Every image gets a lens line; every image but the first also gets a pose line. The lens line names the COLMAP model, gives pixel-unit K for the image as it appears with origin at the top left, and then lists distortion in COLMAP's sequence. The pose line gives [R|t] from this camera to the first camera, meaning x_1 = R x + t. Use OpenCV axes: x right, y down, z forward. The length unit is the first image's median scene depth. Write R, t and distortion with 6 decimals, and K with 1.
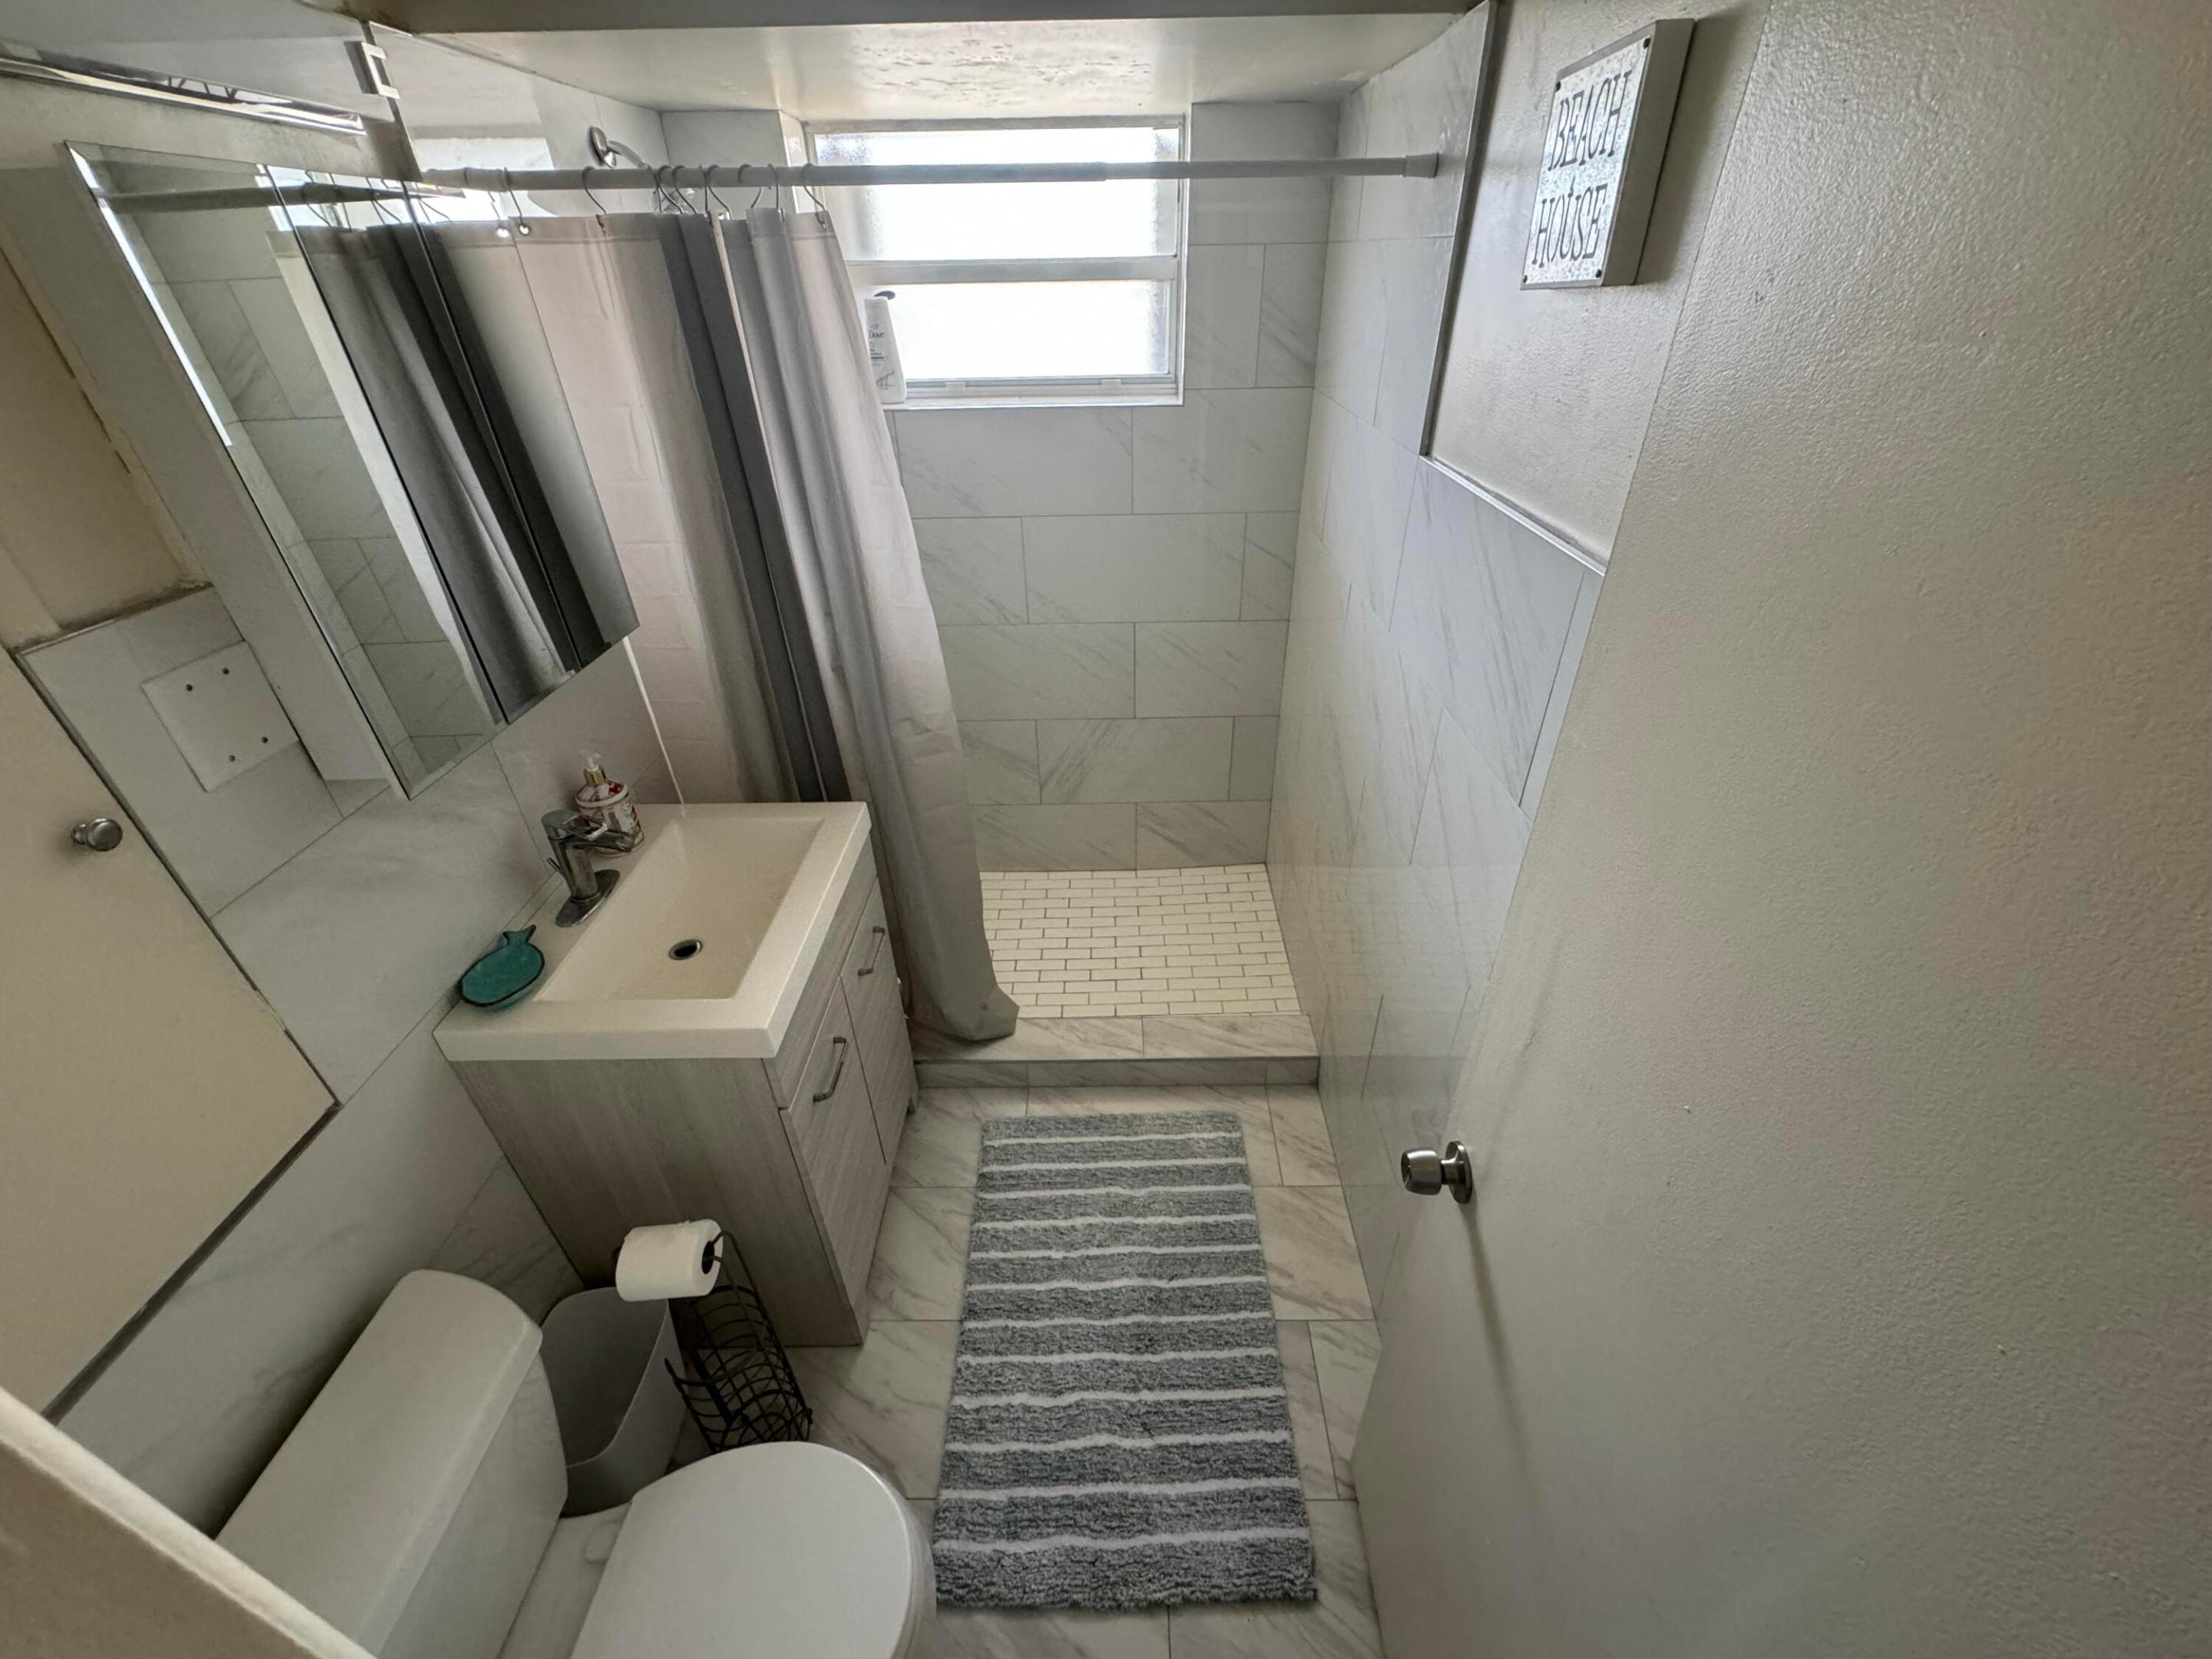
lens RADIAL K [[879.0, 0, 1111.1], [0, 879.0, 830.5], [0, 0, 1]] dist [-0.000759, 0.000741]
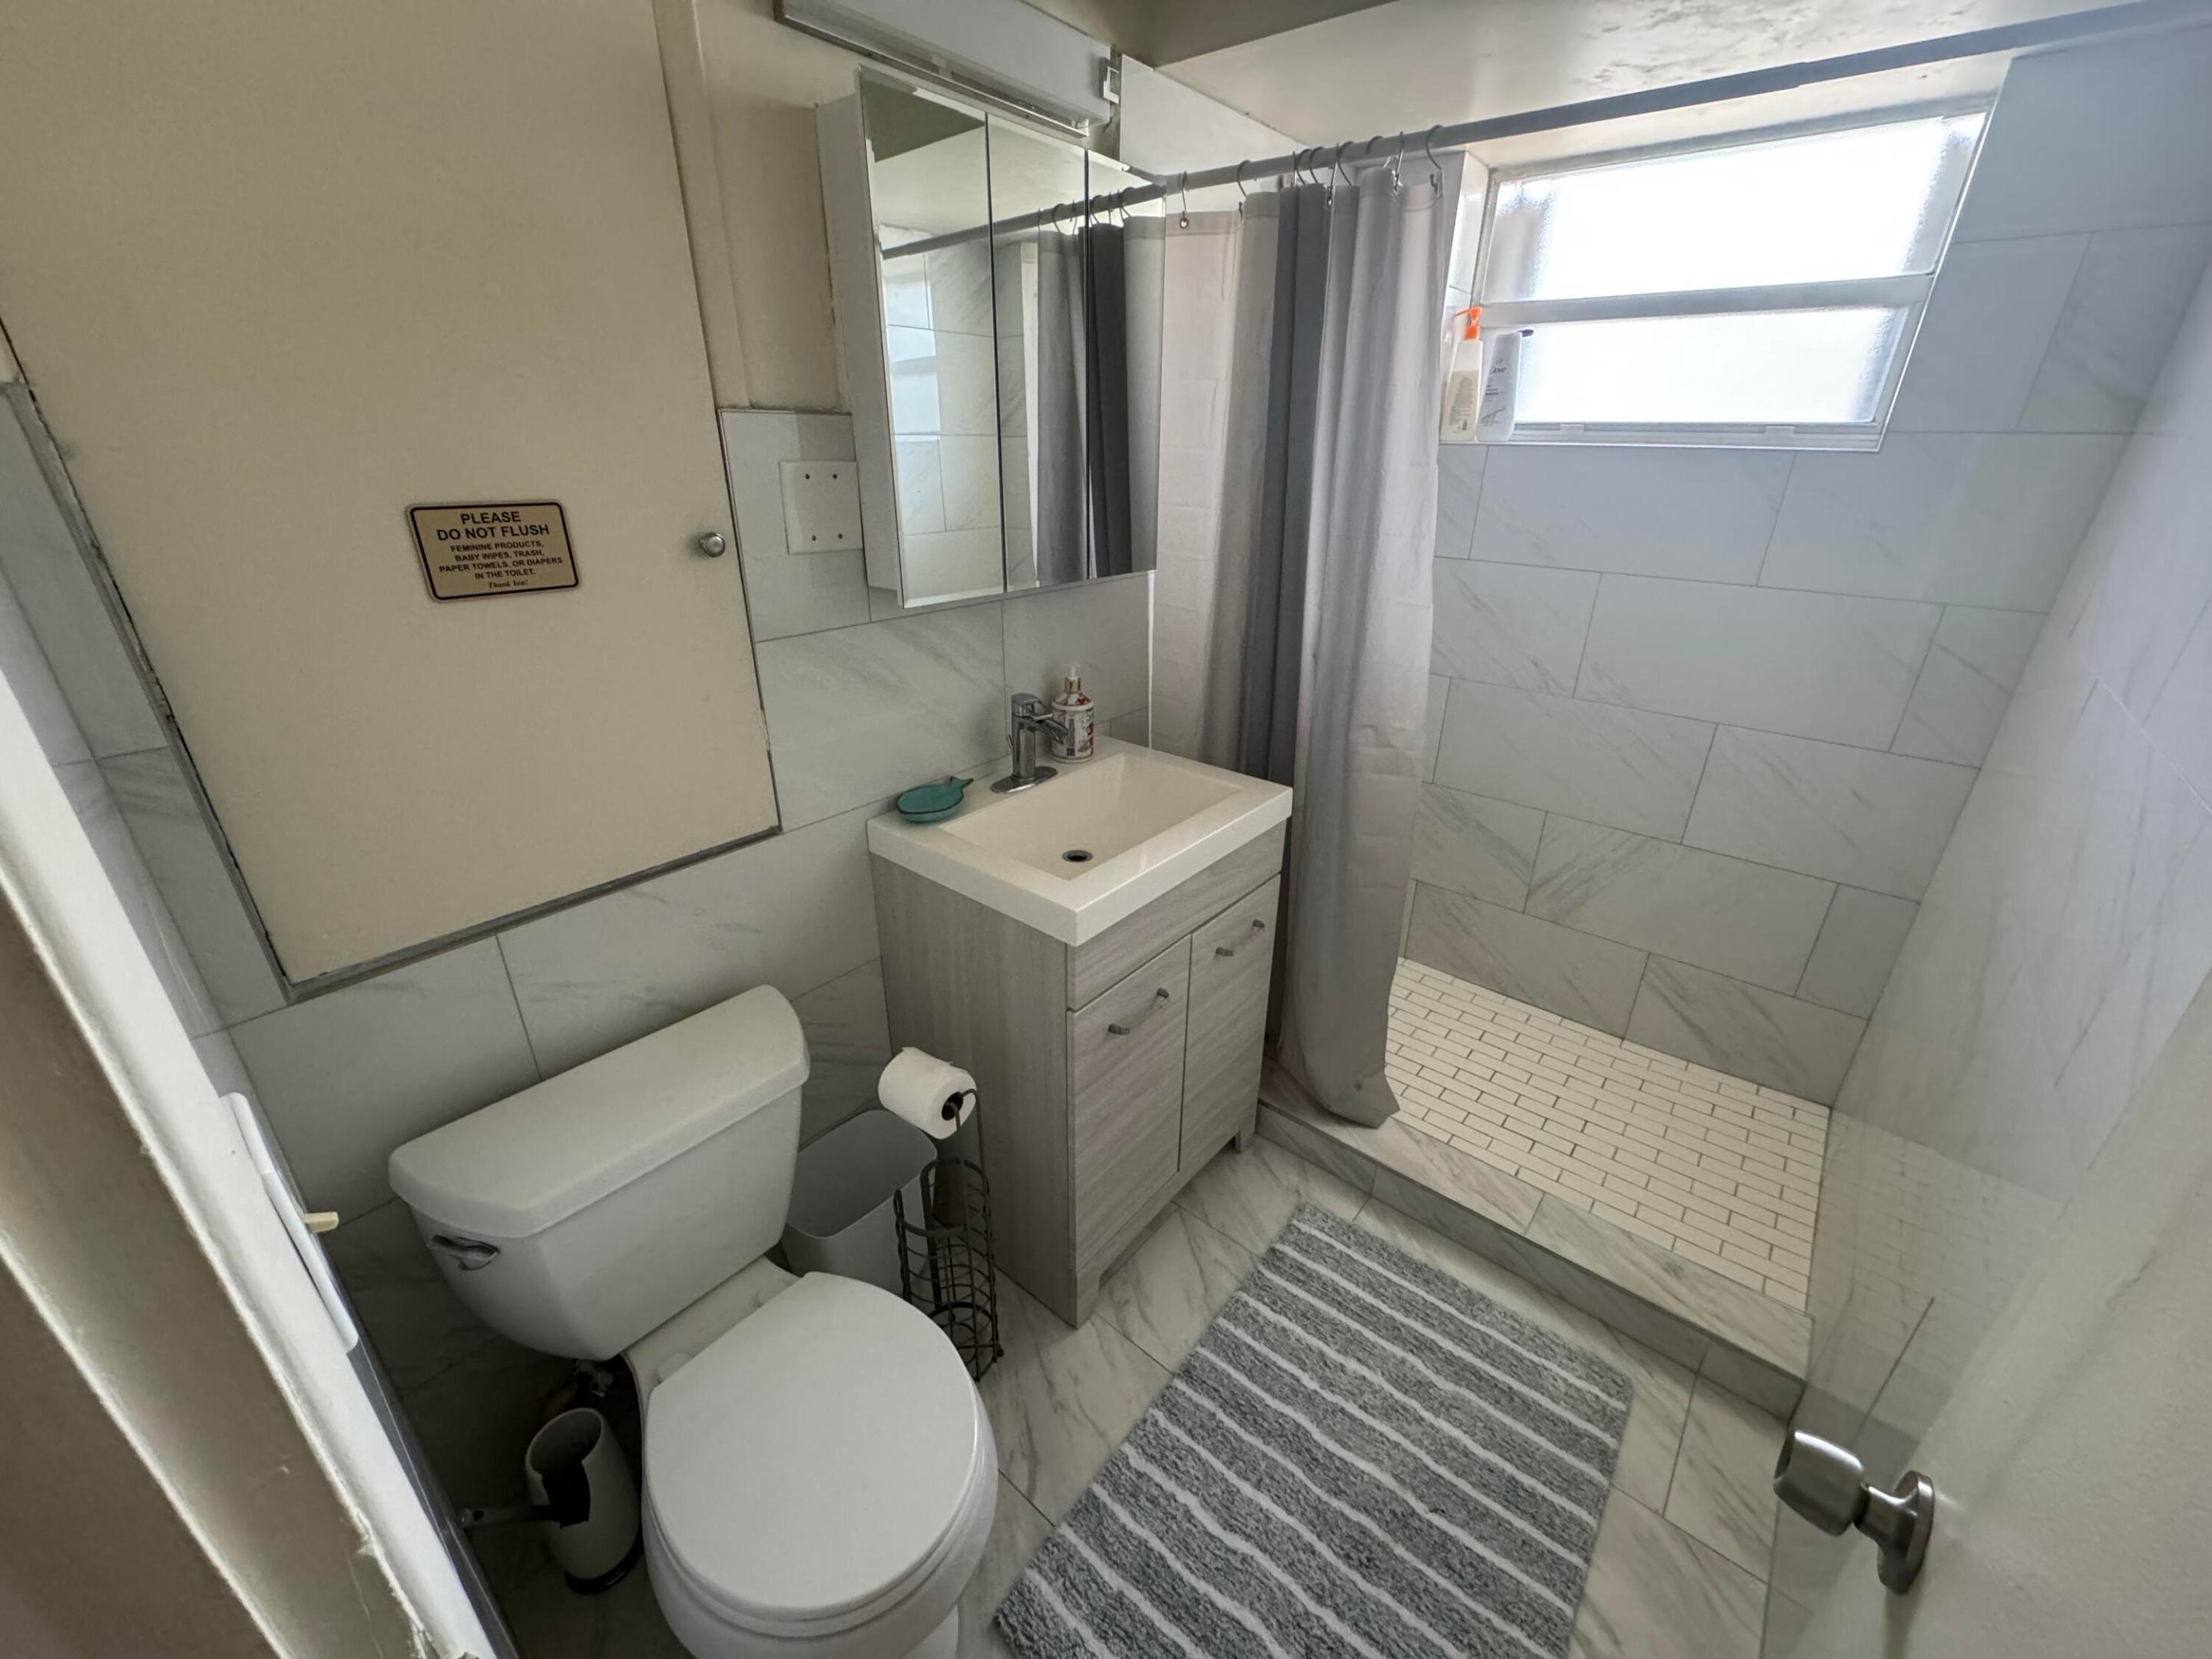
lens RADIAL K [[879.0, 0, 1114.9], [0, 879.0, 831.5], [0, 0, 1]] dist [-0.000759, 0.000741]
pose [[0.771124, 0.283875, -0.569897, 0.122630], [-0.366841, 0.929688, -0.033278, 0.110517], [0.520380, 0.234723, 0.821042, 0.134412]]
